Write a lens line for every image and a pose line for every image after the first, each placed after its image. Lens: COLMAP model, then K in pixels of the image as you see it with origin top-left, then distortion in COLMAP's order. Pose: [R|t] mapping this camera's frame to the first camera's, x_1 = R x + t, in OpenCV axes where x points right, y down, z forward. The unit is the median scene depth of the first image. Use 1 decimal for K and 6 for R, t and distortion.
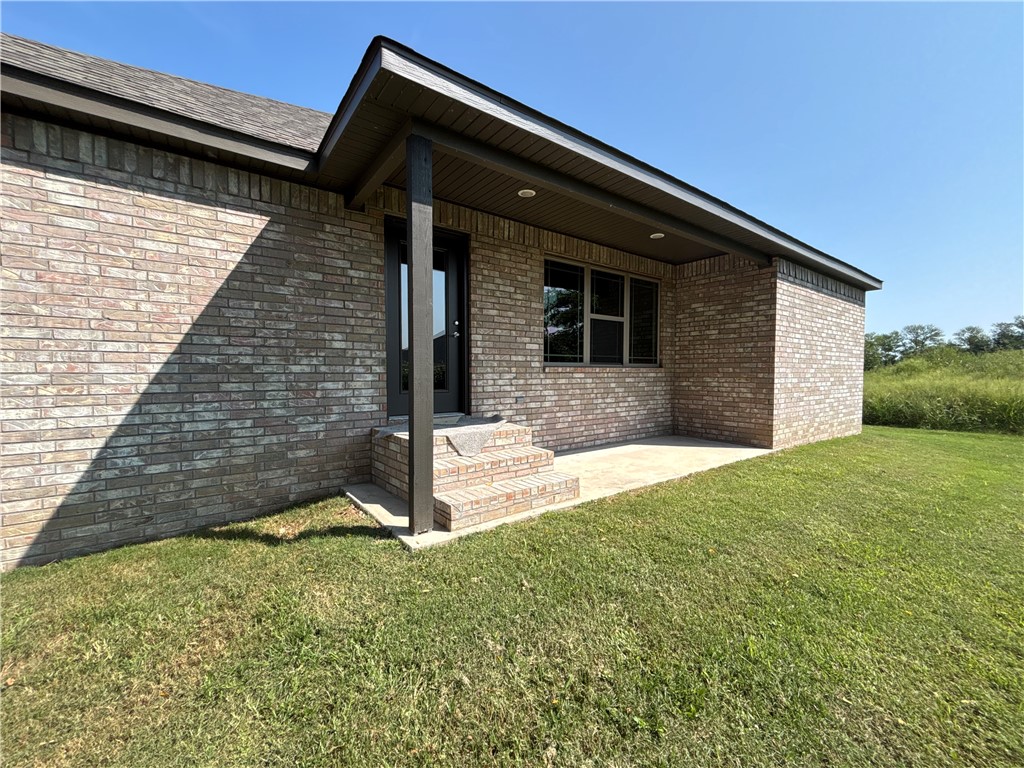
lens RADIAL K [[411.3, 0, 509.0], [0, 411.3, 382.4], [0, 0, 1]] dist [0.001453, -0.000642]
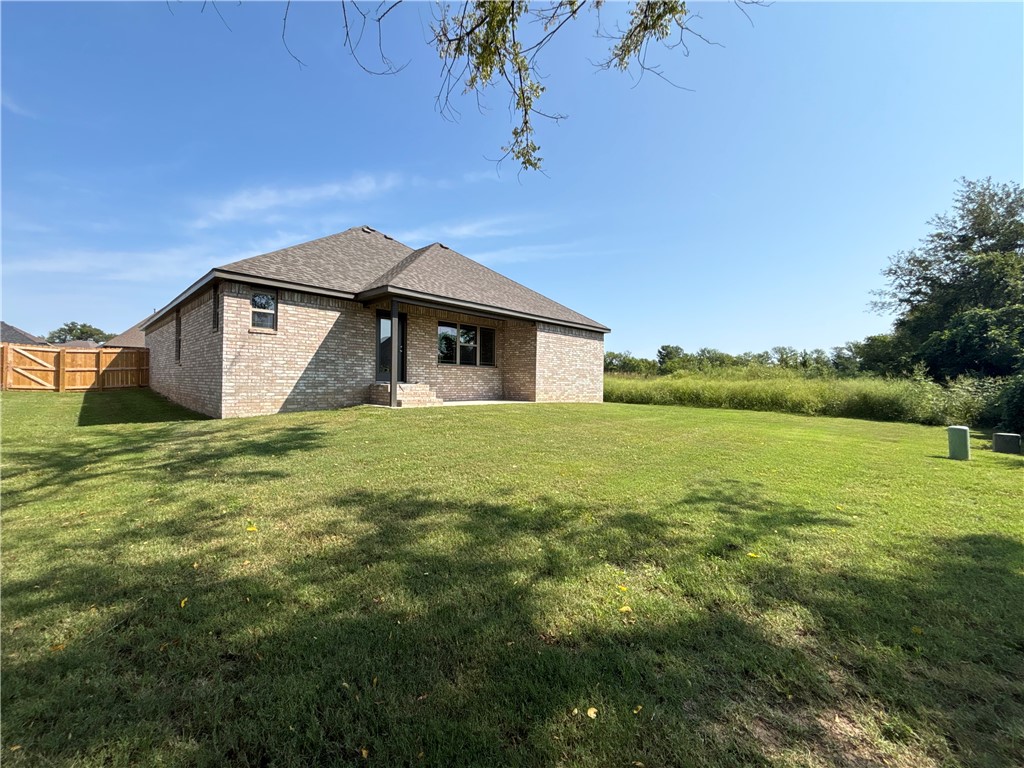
lens RADIAL K [[411.3, 0, 518.2], [0, 411.3, 386.4], [0, 0, 1]] dist [0.001453, -0.000642]
pose [[0.981845, 0.011845, 0.189314, 0.093208], [-0.009078, 0.999839, -0.015476, 0.119718], [-0.189467, 0.013476, 0.981795, -1.452388]]
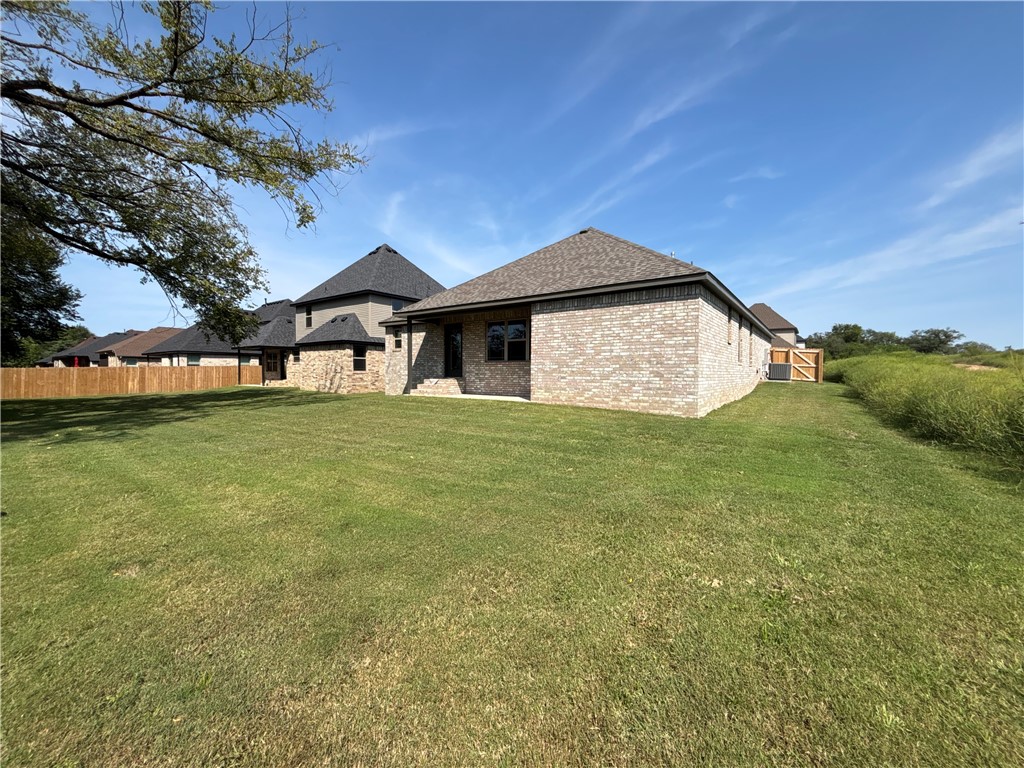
lens RADIAL K [[411.3, 0, 510.7], [0, 411.3, 385.2], [0, 0, 1]] dist [0.001453, -0.000642]
pose [[0.296978, 0.028156, -0.954469, 2.715953], [-0.031122, 0.999320, 0.019796, 0.054148], [0.954377, 0.023827, 0.297652, 0.347279]]
